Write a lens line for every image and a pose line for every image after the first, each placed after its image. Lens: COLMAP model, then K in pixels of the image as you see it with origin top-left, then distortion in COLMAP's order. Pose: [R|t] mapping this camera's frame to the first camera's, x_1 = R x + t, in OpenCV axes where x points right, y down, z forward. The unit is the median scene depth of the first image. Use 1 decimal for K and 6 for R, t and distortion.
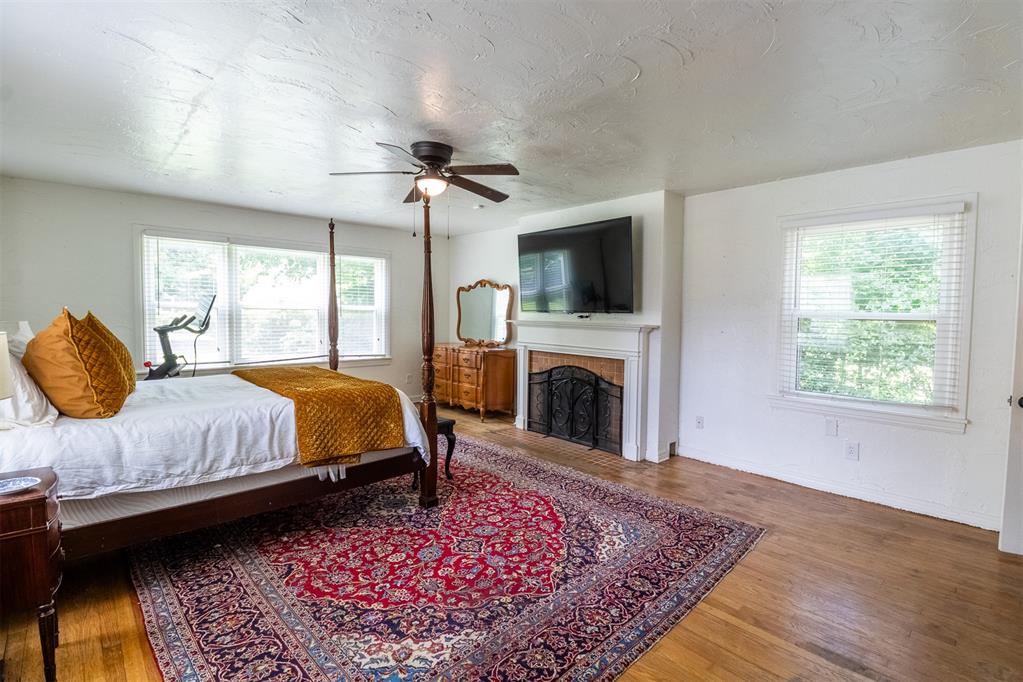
lens RADIAL K [[480.9, 0, 522.1], [0, 480.9, 335.7], [0, 0, 1]] dist [-0.002640, -0.011041]
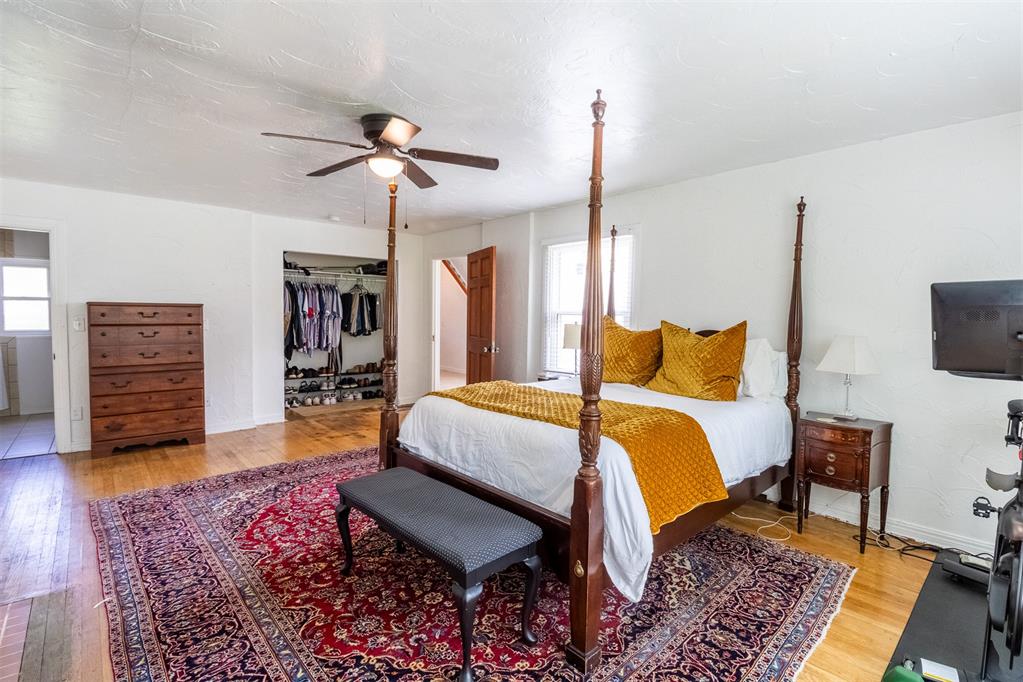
lens RADIAL K [[480.9, 0, 522.1], [0, 480.9, 335.7], [0, 0, 1]] dist [-0.002640, -0.011041]
pose [[-0.999307, -0.032259, 0.018550, -0.505739], [-0.030253, 0.994547, 0.099809, -0.112288], [-0.021668, 0.099179, -0.994834, 2.088302]]
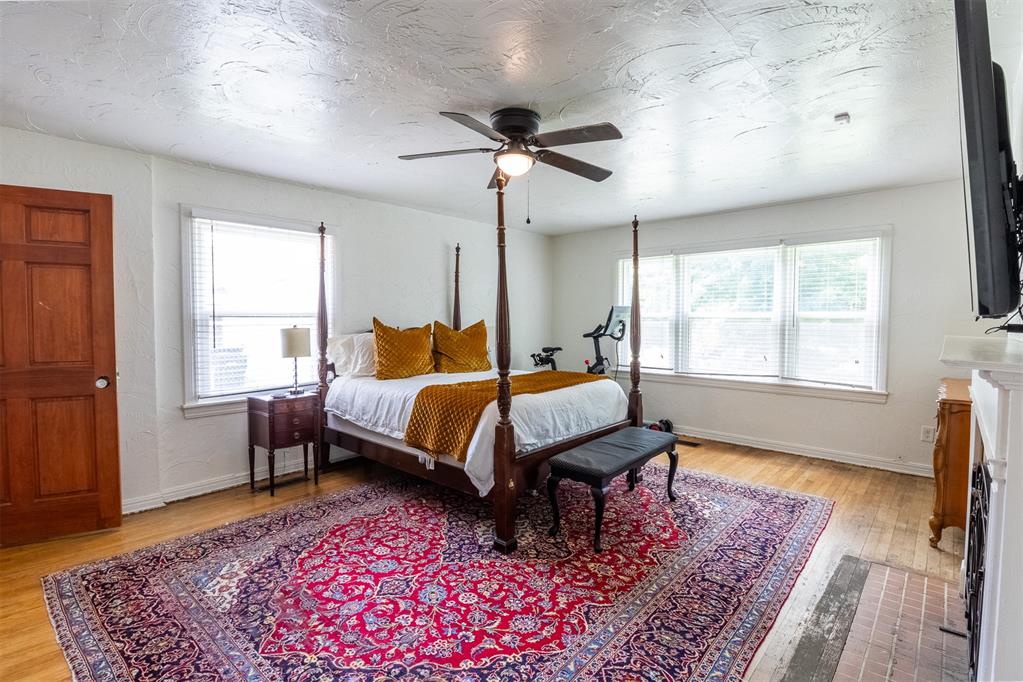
lens RADIAL K [[480.9, 0, 522.1], [0, 480.9, 335.7], [0, 0, 1]] dist [-0.002640, -0.011041]
pose [[0.078818, 0.025056, -0.996574, 0.710898], [-0.052878, 0.998382, 0.020920, -0.041137], [0.995486, 0.051048, 0.080015, 1.066007]]
